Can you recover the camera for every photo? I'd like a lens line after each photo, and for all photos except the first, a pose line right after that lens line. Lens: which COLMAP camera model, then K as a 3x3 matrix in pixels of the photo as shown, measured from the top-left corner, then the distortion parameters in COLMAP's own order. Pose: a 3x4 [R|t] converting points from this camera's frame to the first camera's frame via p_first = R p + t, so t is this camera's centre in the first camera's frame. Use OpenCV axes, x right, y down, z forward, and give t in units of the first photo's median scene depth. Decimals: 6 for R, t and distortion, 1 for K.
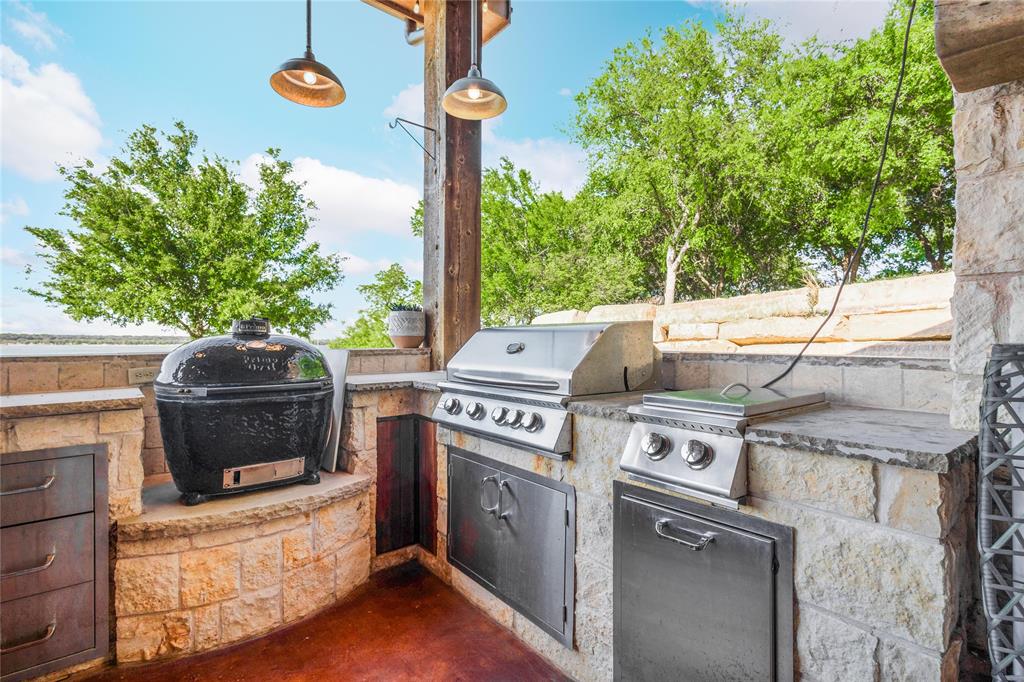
lens RADIAL K [[475.6, 0, 500.9], [0, 475.6, 340.8], [0, 0, 1]] dist [-0.000063, 0.000187]
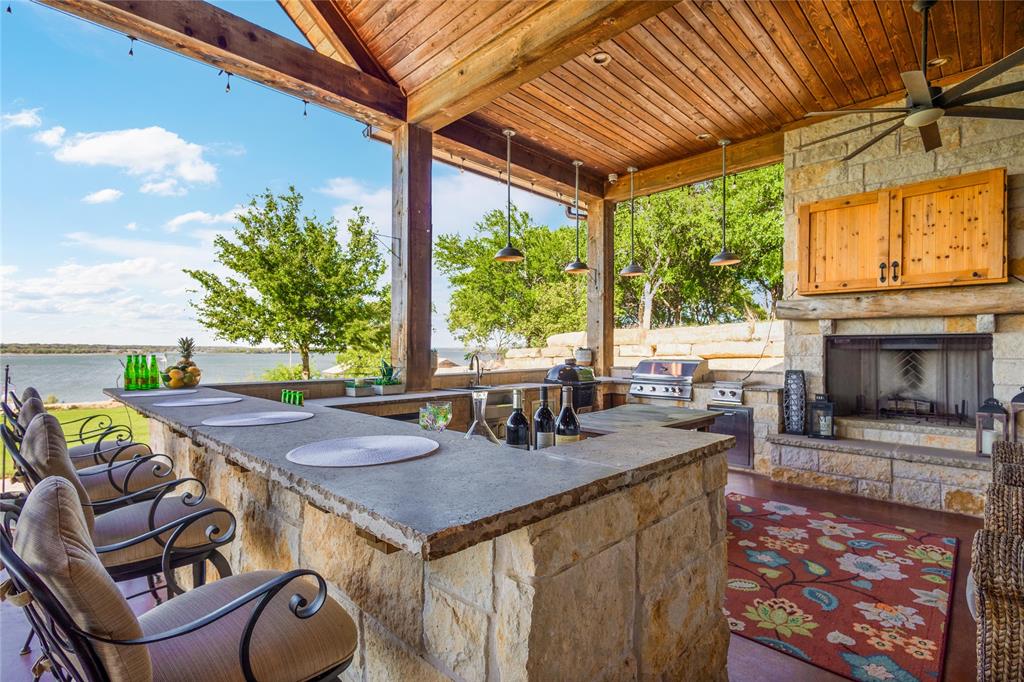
lens RADIAL K [[482.4, 0, 512.0], [0, 482.4, 341.0], [0, 0, 1]] dist [0.003566, 0.000234]
pose [[0.992305, 0.002782, 0.123787, -0.290637], [-0.000661, 0.999852, -0.017172, -0.023494], [-0.123817, 0.016958, 0.992160, -0.429172]]
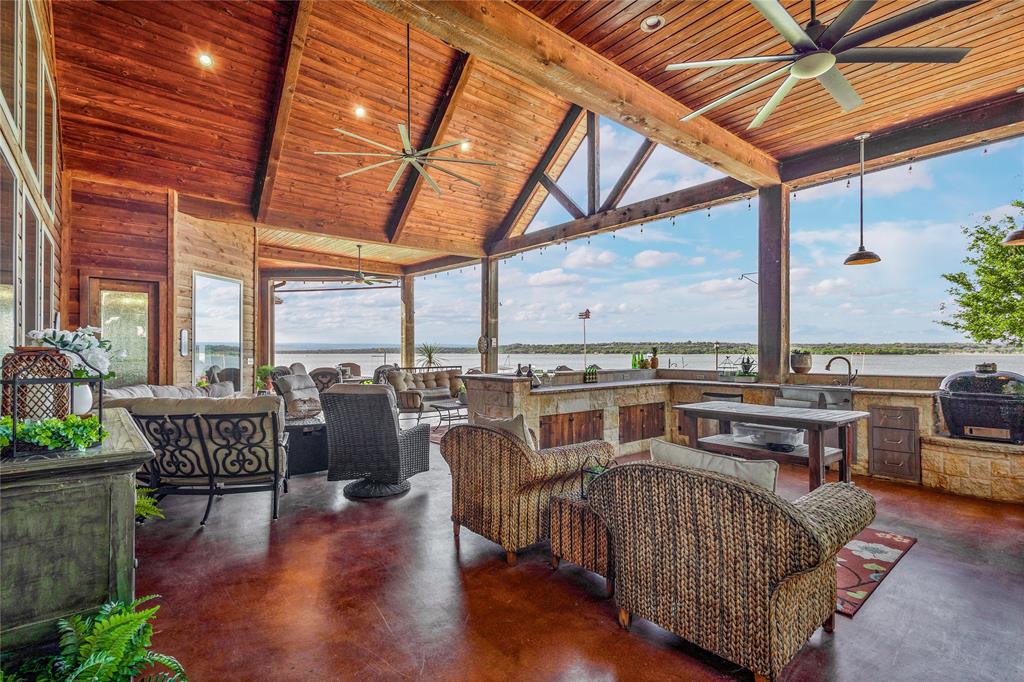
lens RADIAL K [[482.4, 0, 512.0], [0, 482.4, 341.0], [0, 0, 1]] dist [0.003566, 0.000234]
pose [[0.022483, -0.020556, -0.999536, 0.387386], [0.005681, 0.999775, -0.020433, -0.027406], [0.999731, -0.005219, 0.022595, -0.287721]]
